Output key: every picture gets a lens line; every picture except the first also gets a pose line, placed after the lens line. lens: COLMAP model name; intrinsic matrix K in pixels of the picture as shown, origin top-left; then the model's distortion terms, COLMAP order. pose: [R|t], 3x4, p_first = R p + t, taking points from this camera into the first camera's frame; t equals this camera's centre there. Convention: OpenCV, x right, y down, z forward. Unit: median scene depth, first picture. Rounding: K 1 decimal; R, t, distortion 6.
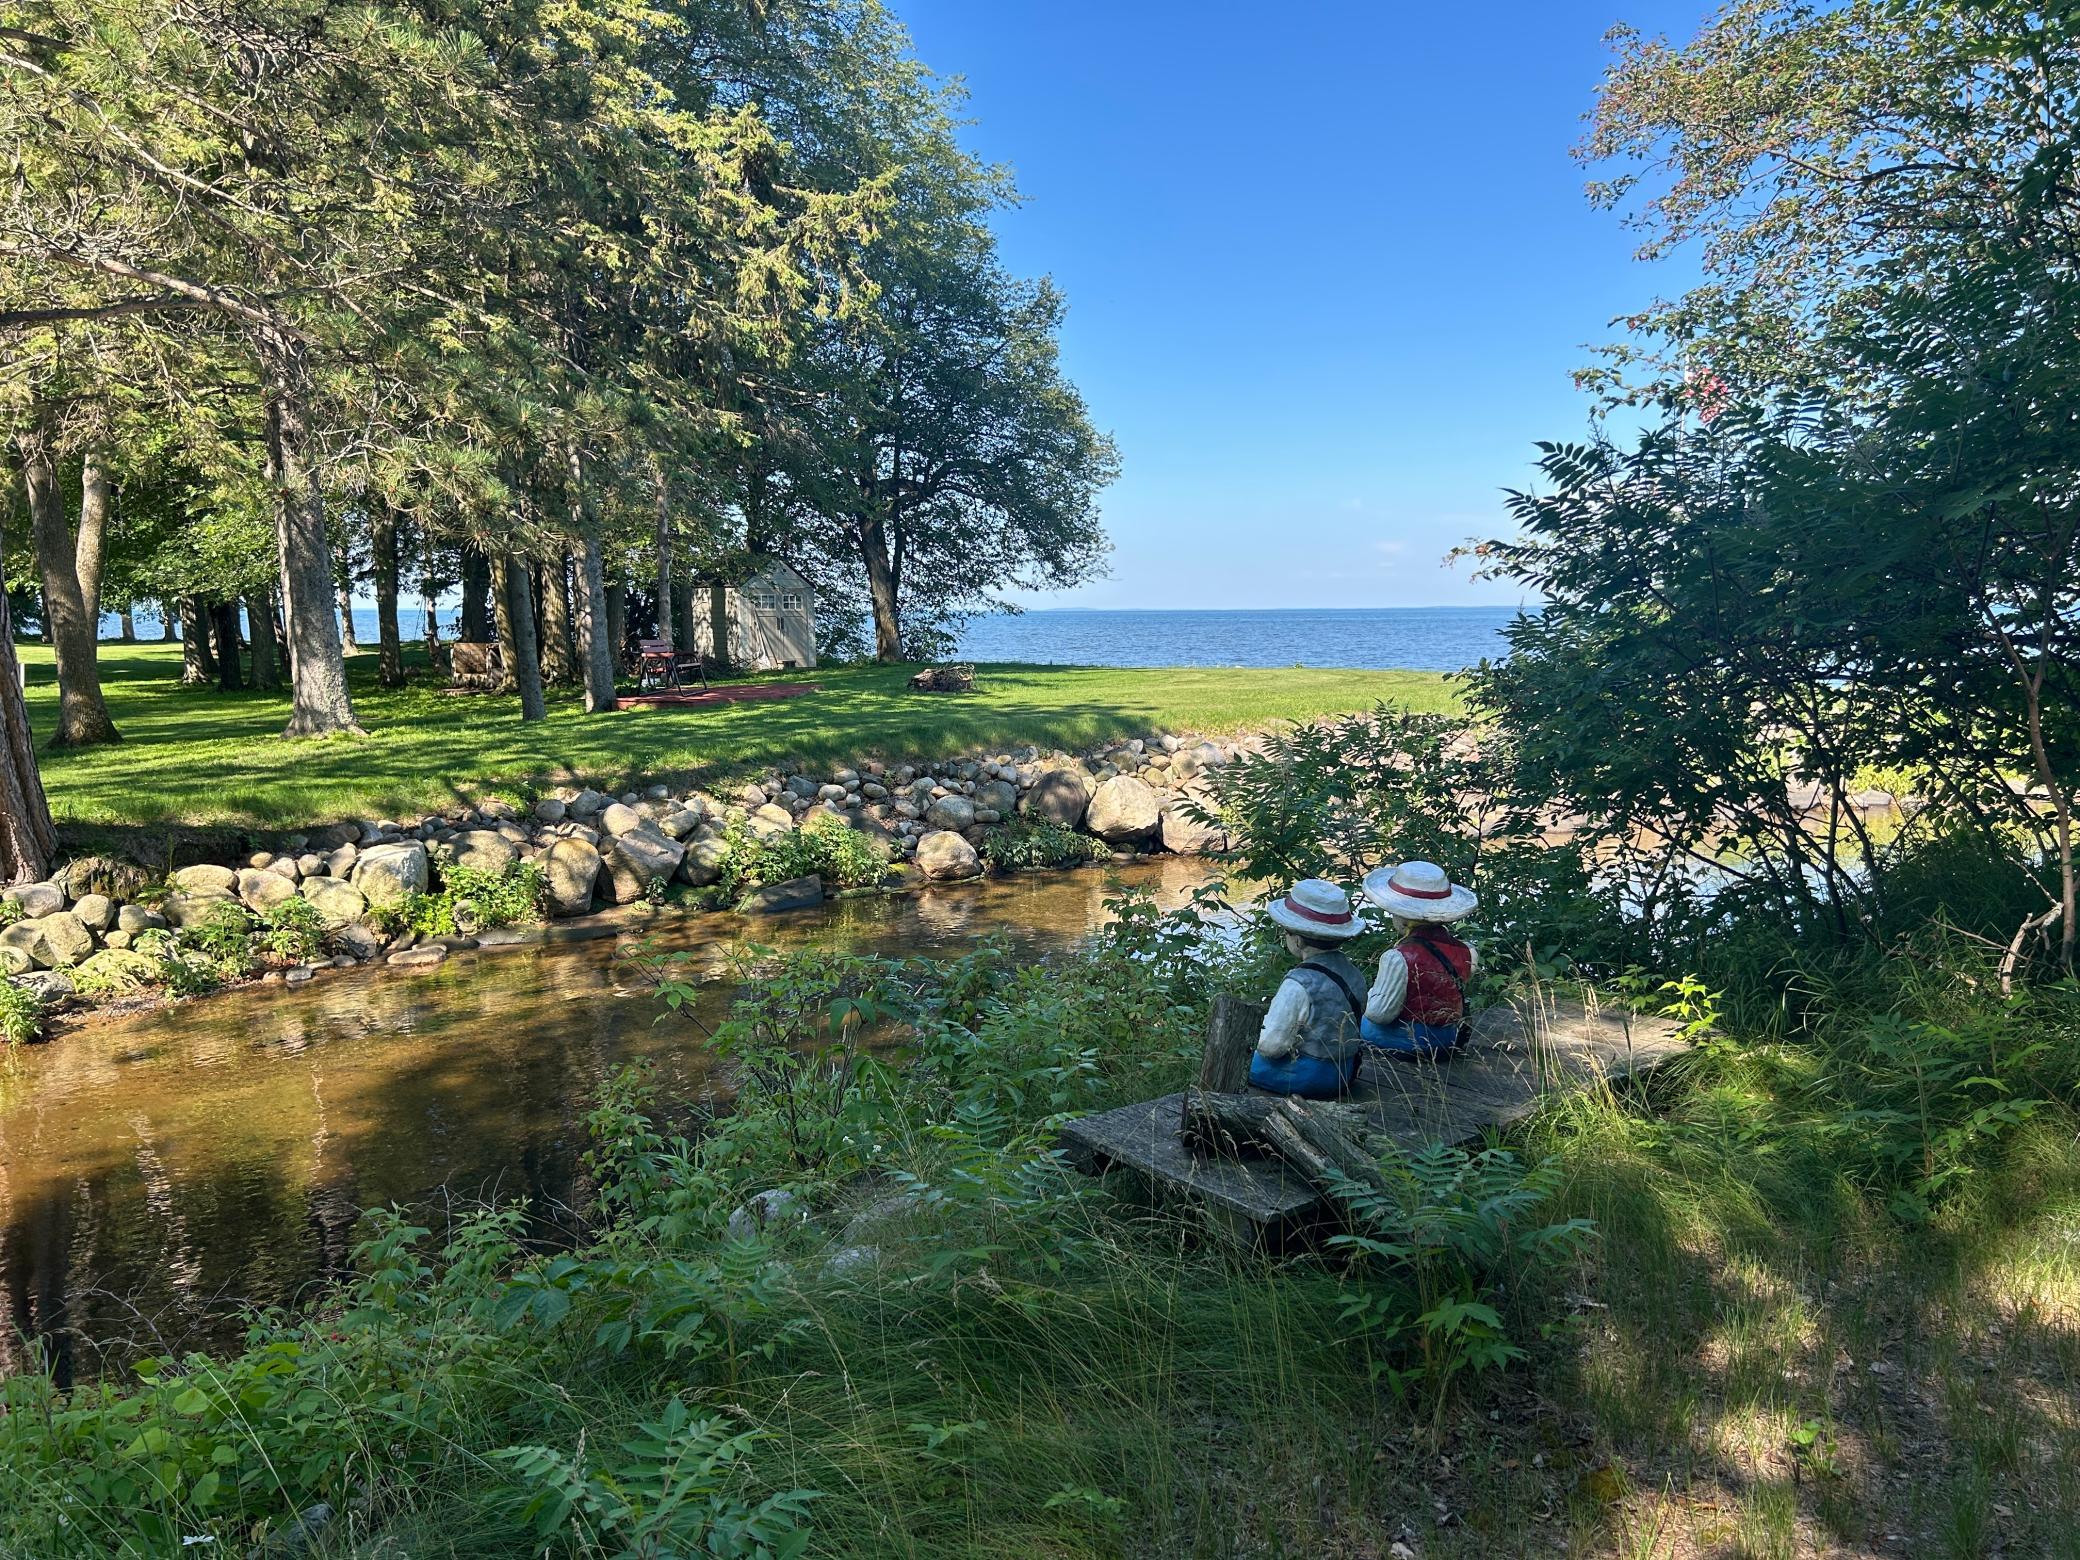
lens RADIAL K [[1579.3, 0, 1057.2], [0, 1579.3, 792.7], [0, 0, 1]] dist [0.050346, -0.052657]
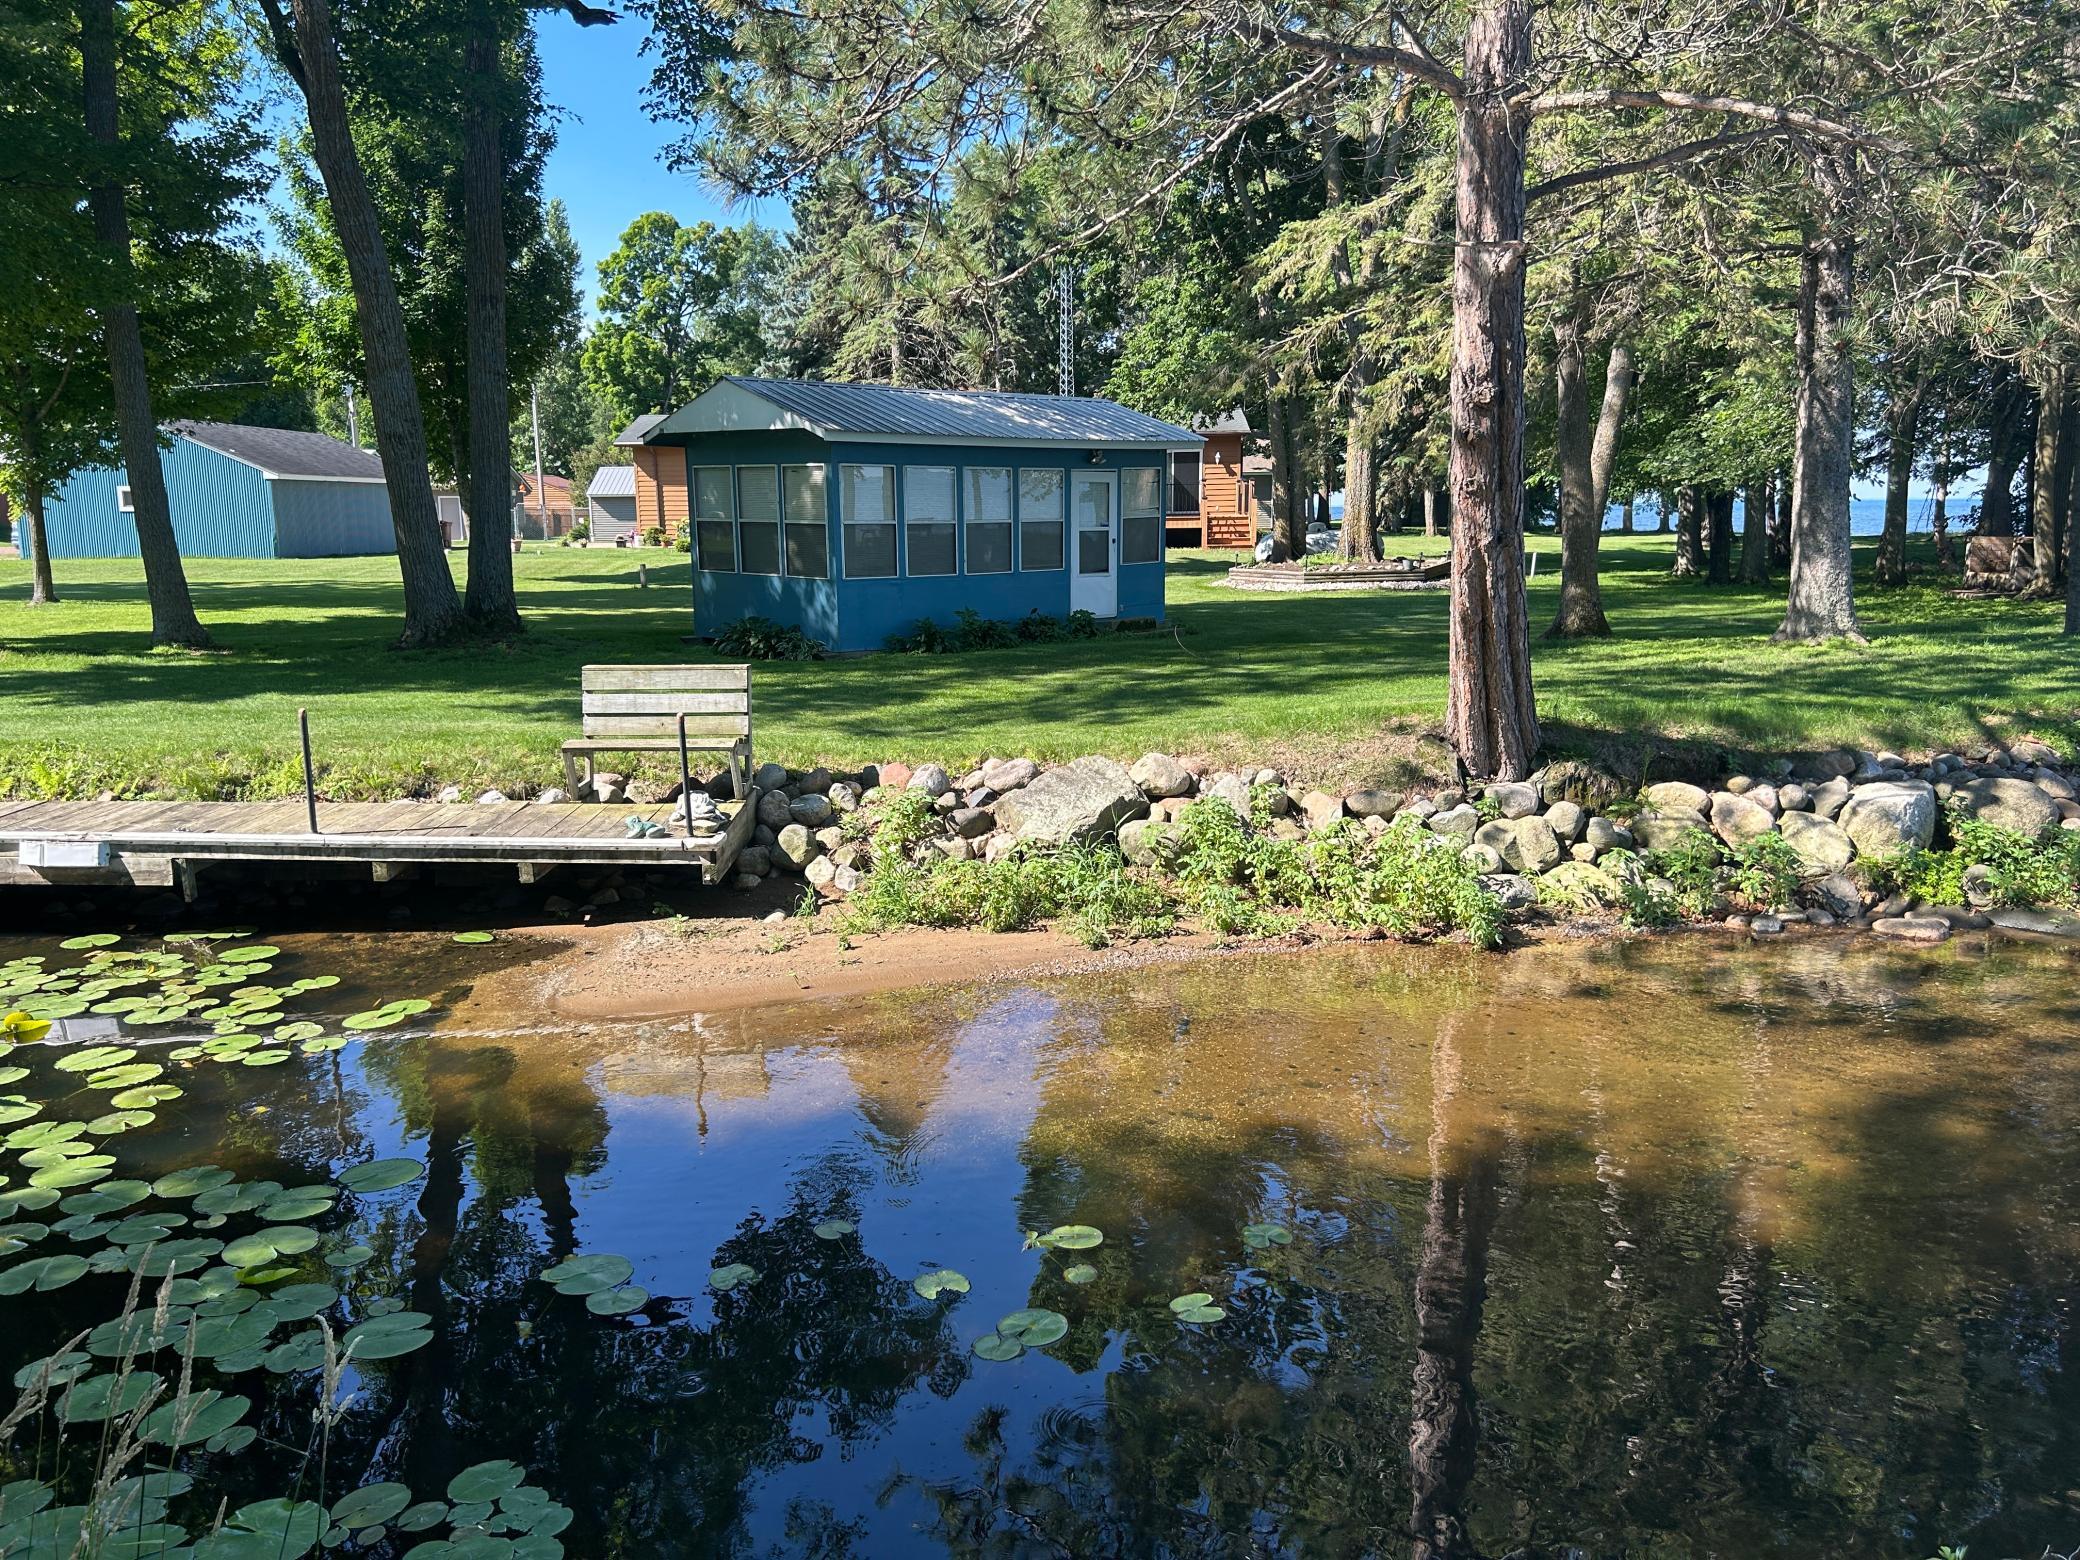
lens RADIAL K [[1579.3, 0, 1057.2], [0, 1579.3, 792.7], [0, 0, 1]] dist [0.050346, -0.052657]
pose [[0.649389, 0.132846, -0.748763, -0.077166], [-0.082369, 0.991118, 0.104407, -0.013176], [0.755983, -0.006126, 0.654563, 0.125804]]
